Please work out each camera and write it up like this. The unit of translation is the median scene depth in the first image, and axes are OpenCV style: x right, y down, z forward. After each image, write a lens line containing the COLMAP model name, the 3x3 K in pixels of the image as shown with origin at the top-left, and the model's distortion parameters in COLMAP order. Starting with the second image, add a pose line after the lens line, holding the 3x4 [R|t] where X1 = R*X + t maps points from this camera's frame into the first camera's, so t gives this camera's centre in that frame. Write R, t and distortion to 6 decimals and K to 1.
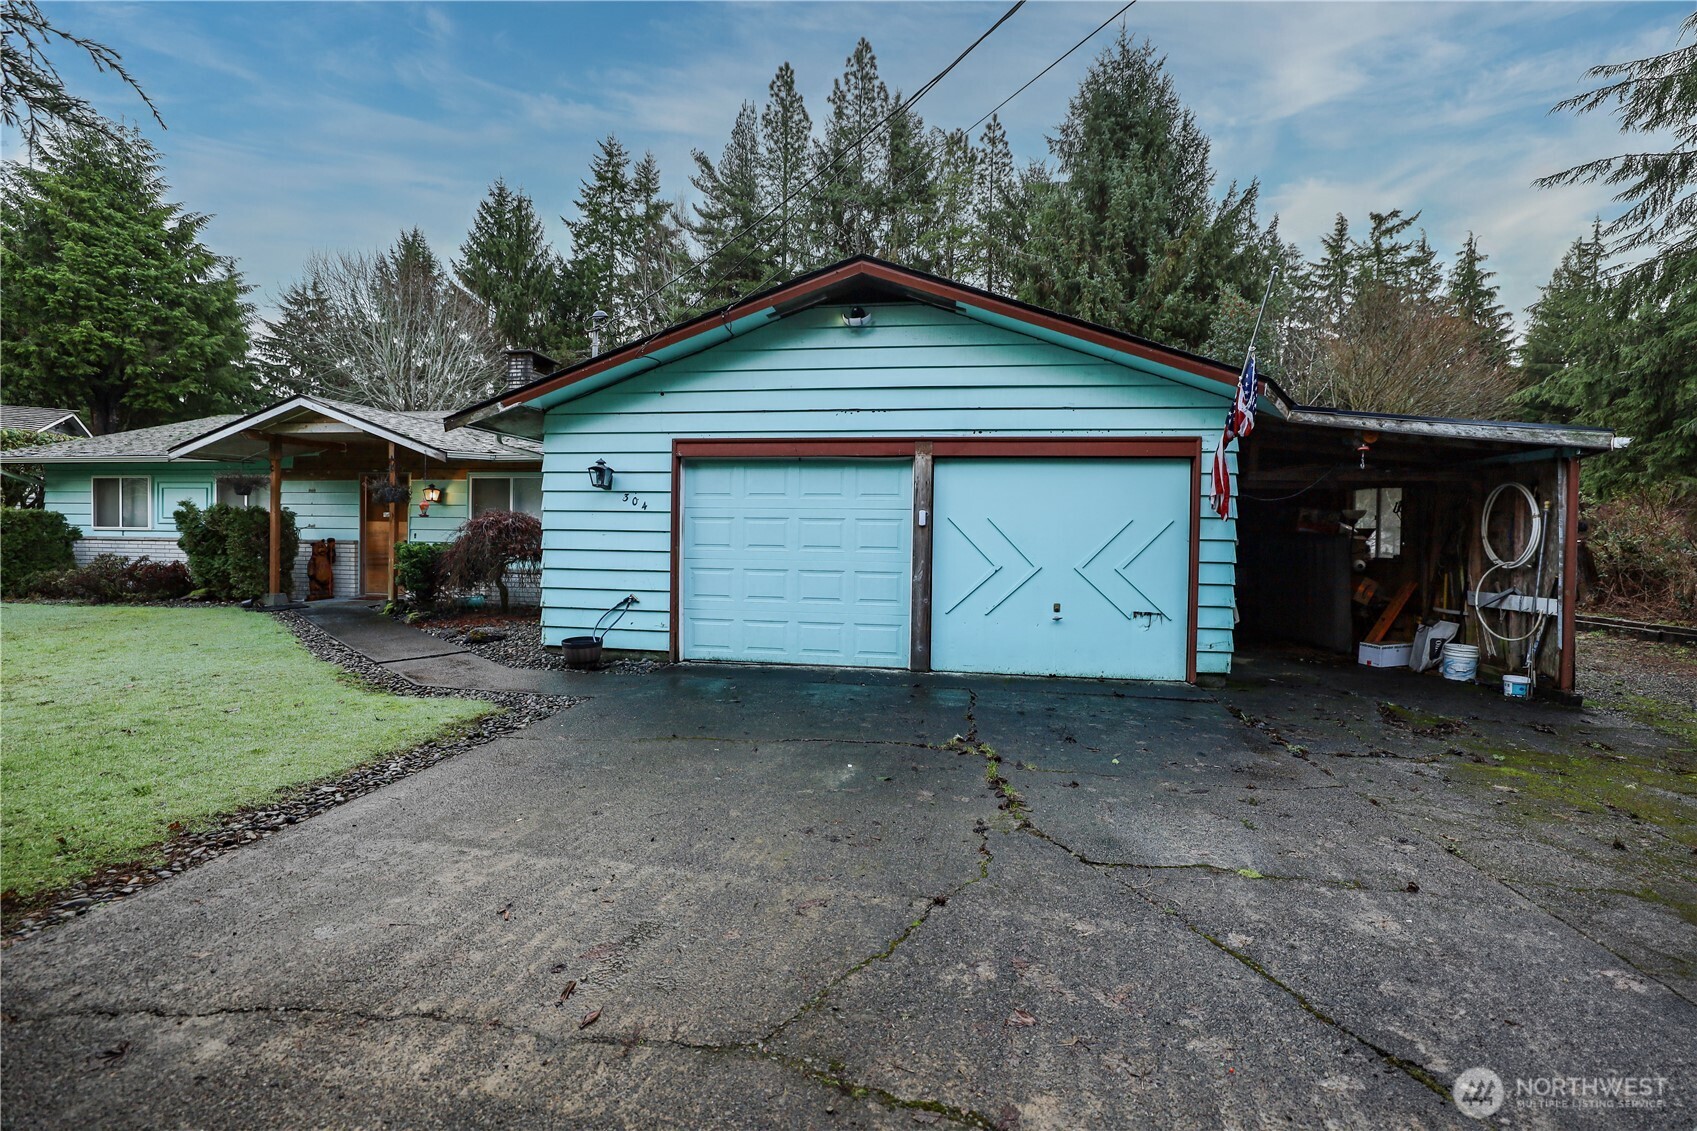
lens RADIAL K [[730.3, 0, 852.1], [0, 730.3, 550.3], [0, 0, 1]] dist [-0.035368, 0.011480]
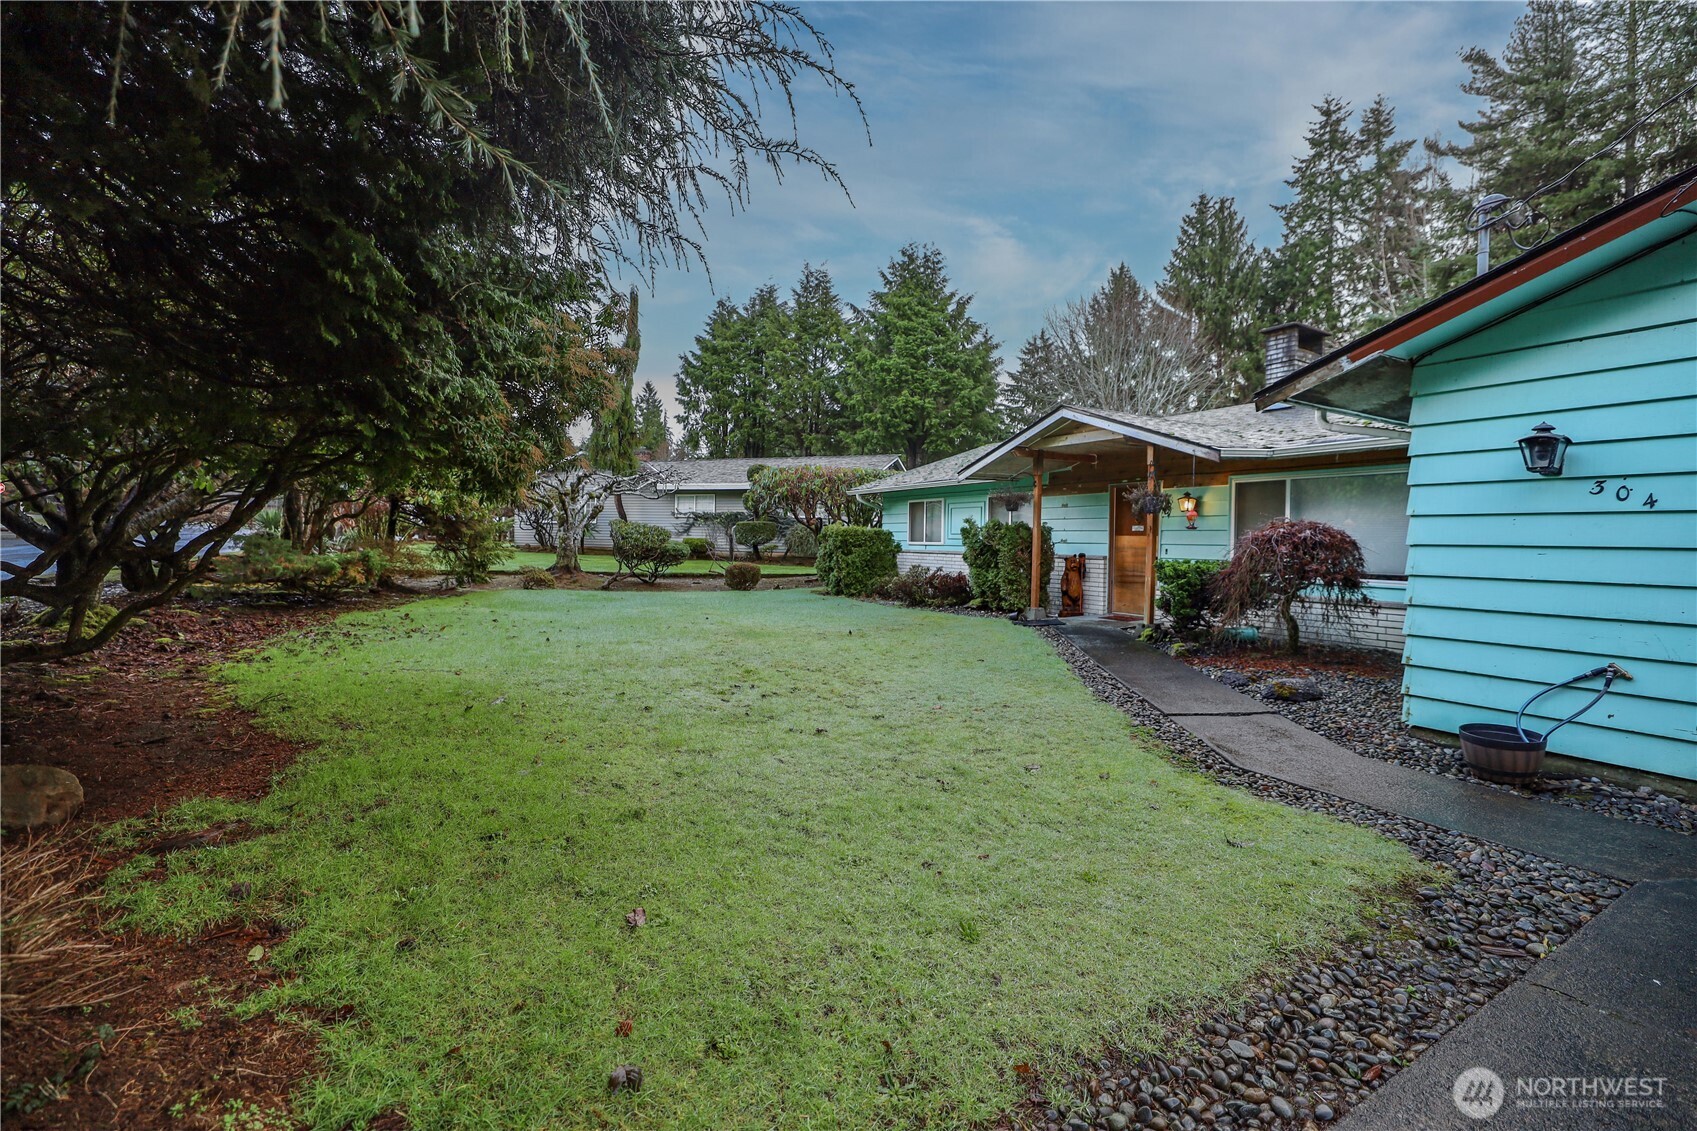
lens RADIAL K [[730.3, 0, 852.1], [0, 730.3, 547.6], [0, 0, 1]] dist [-0.035368, 0.011480]
pose [[0.629820, 0.002286, -0.776738, -0.053389], [-0.020277, 0.999703, -0.013500, -0.001648], [0.776476, 0.024253, 0.629679, 0.047147]]
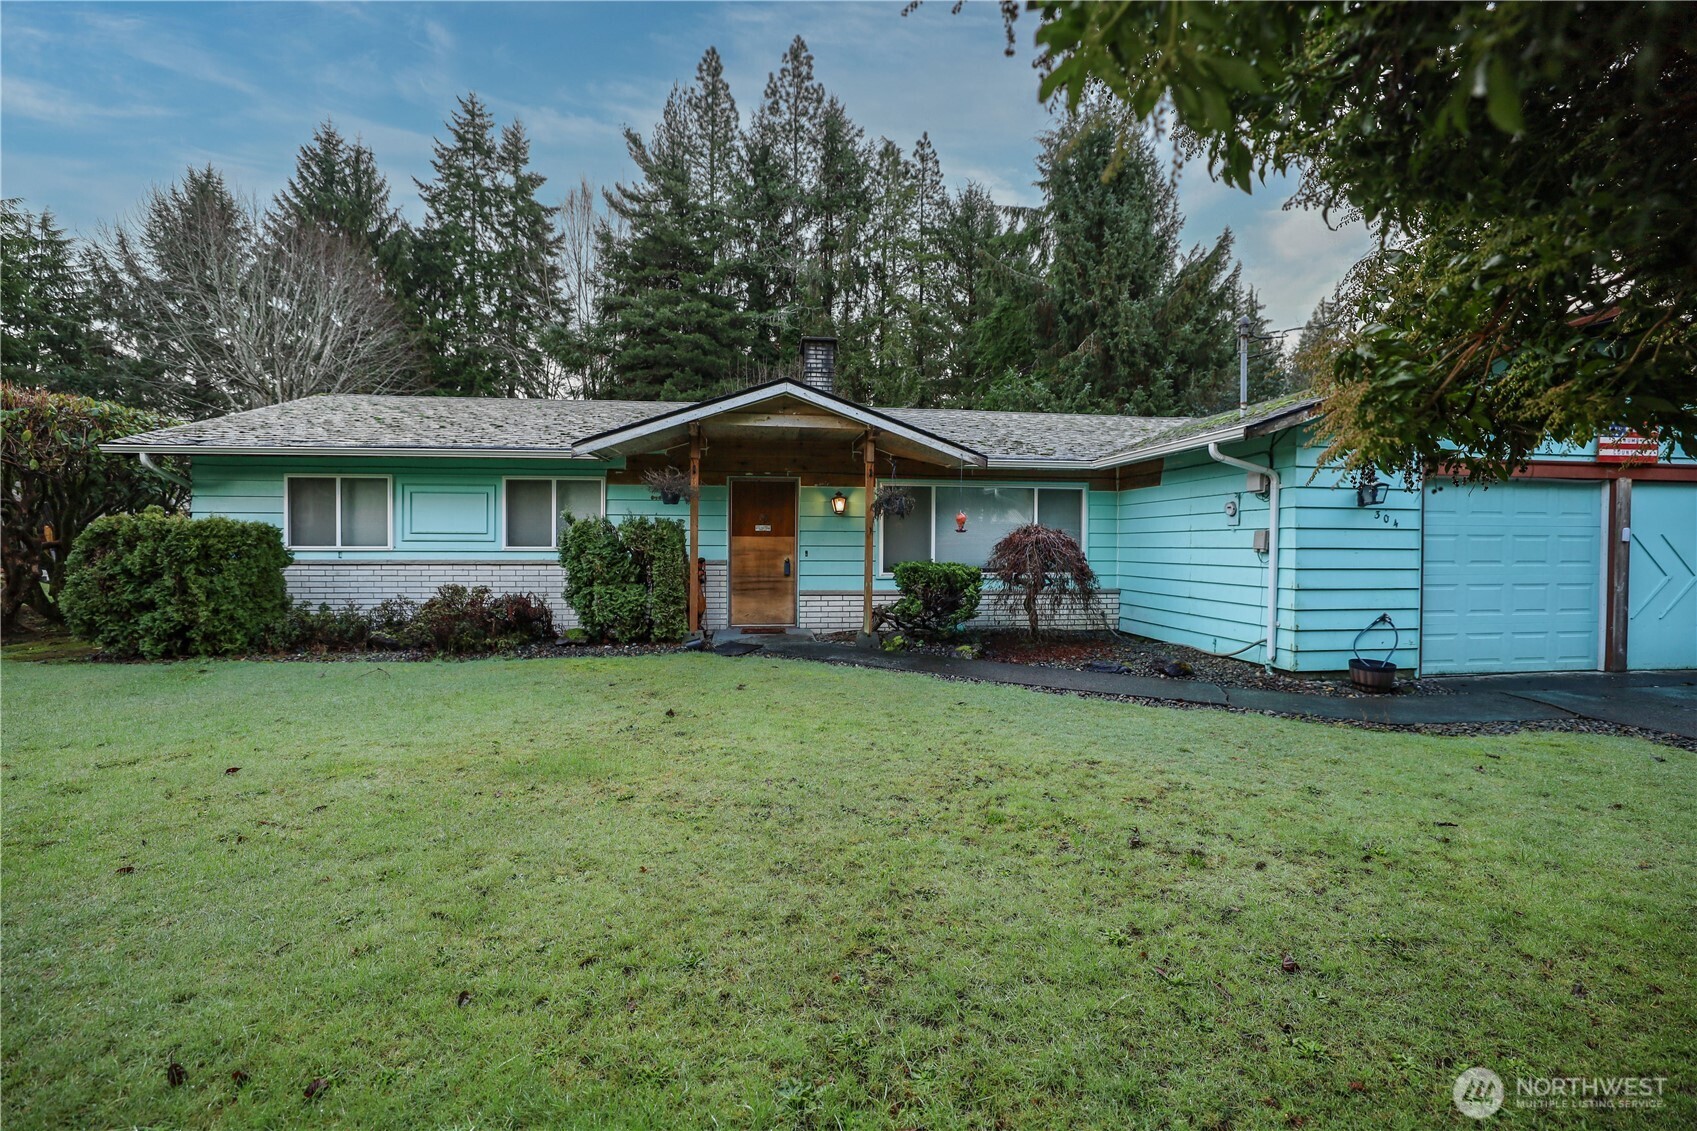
lens RADIAL K [[730.3, 0, 866.2], [0, 730.3, 550.4], [0, 0, 1]] dist [-0.035368, 0.011480]
pose [[0.959473, -0.012229, 0.281534, -0.267977], [0.014187, 0.999887, -0.004917, -0.006265], [-0.281442, 0.008711, 0.959539, 0.057789]]
